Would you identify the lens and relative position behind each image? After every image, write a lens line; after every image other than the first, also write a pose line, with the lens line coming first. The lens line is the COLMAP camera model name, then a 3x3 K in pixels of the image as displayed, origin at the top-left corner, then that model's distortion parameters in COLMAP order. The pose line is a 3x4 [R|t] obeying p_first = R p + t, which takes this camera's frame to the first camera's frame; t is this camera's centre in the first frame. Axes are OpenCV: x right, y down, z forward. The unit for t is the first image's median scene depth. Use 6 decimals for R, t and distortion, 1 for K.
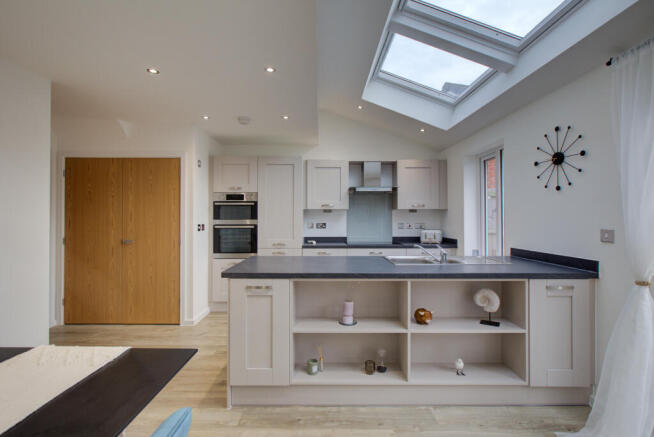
lens RADIAL K [[302.6, 0, 308.9], [0, 302.6, 215.4], [0, 0, 1]] dist [-0.007591, 0.002737]
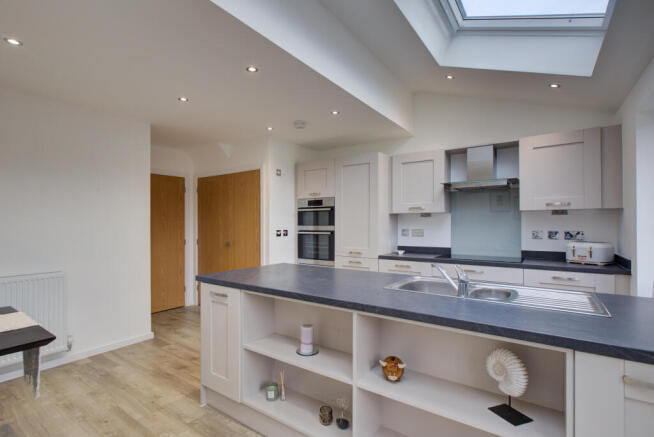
lens RADIAL K [[302.6, 0, 313.9], [0, 302.6, 225.5], [0, 0, 1]] dist [-0.007591, 0.002737]
pose [[0.820563, 0.000087, -0.571556, 0.363451], [0.007599, 0.999910, 0.011061, 0.002610], [0.571506, -0.013420, 0.820488, 0.205583]]
